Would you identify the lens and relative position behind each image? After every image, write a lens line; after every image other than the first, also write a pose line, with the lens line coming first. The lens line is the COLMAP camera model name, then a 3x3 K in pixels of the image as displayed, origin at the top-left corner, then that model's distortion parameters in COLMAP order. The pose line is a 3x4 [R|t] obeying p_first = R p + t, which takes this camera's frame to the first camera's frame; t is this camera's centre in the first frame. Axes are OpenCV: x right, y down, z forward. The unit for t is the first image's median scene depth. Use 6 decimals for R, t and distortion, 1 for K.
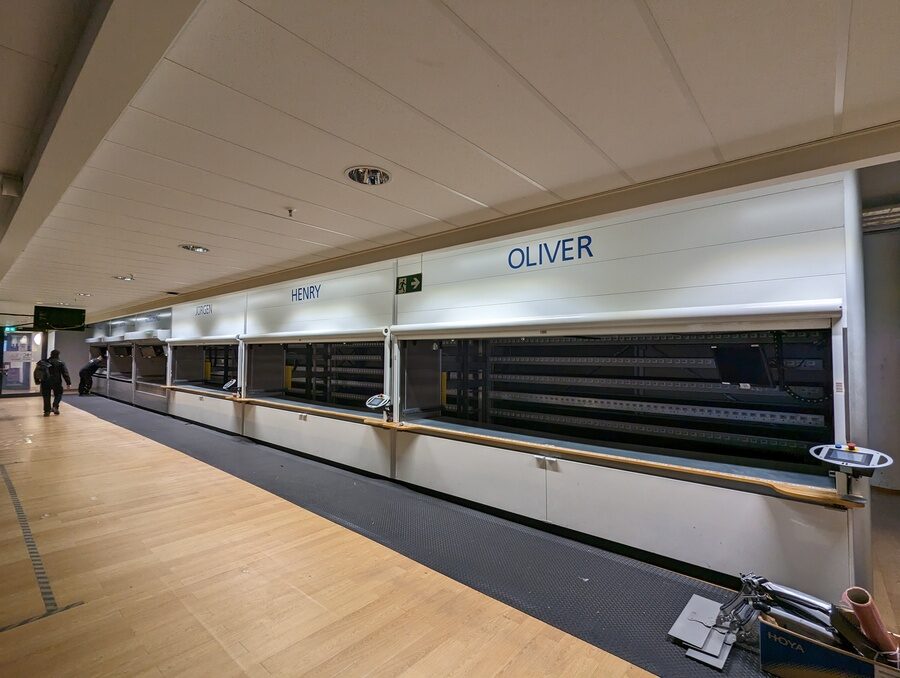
lens RADIAL K [[431.4, 0, 450.0], [0, 431.4, 339.0], [0, 0, 1]] dist [-0.000665, -0.000050]
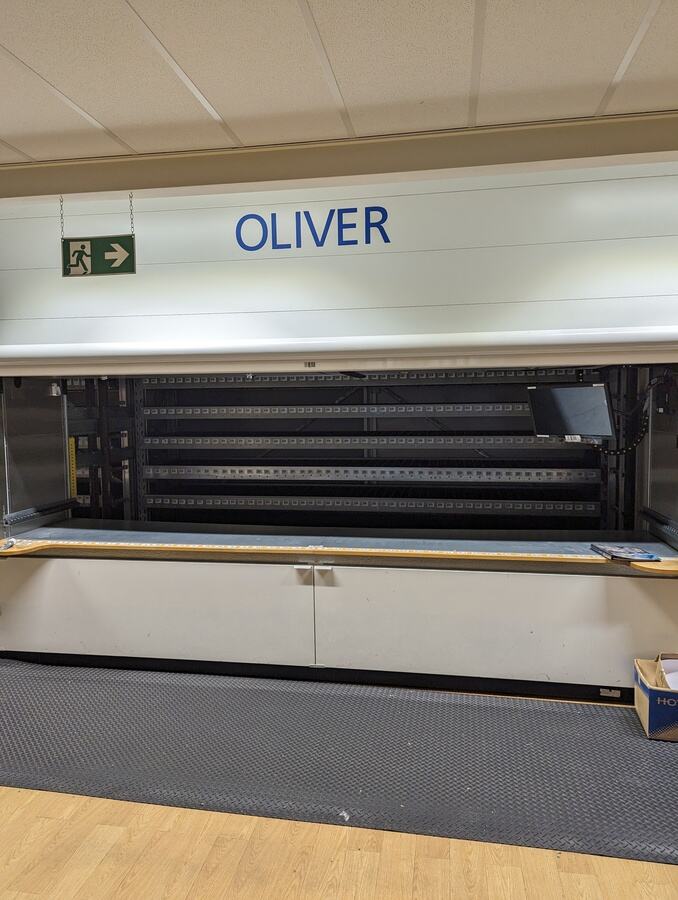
lens RADIAL K [[637.7, 0, 339.0], [0, 637.7, 450.0], [0, 0, 1]] dist [0.094408, -0.074513]
pose [[0.854946, -0.054459, 0.515851, -0.203096], [-0.002041, 0.994113, 0.108333, 0.005512], [-0.518713, -0.093672, 0.849801, 0.194157]]
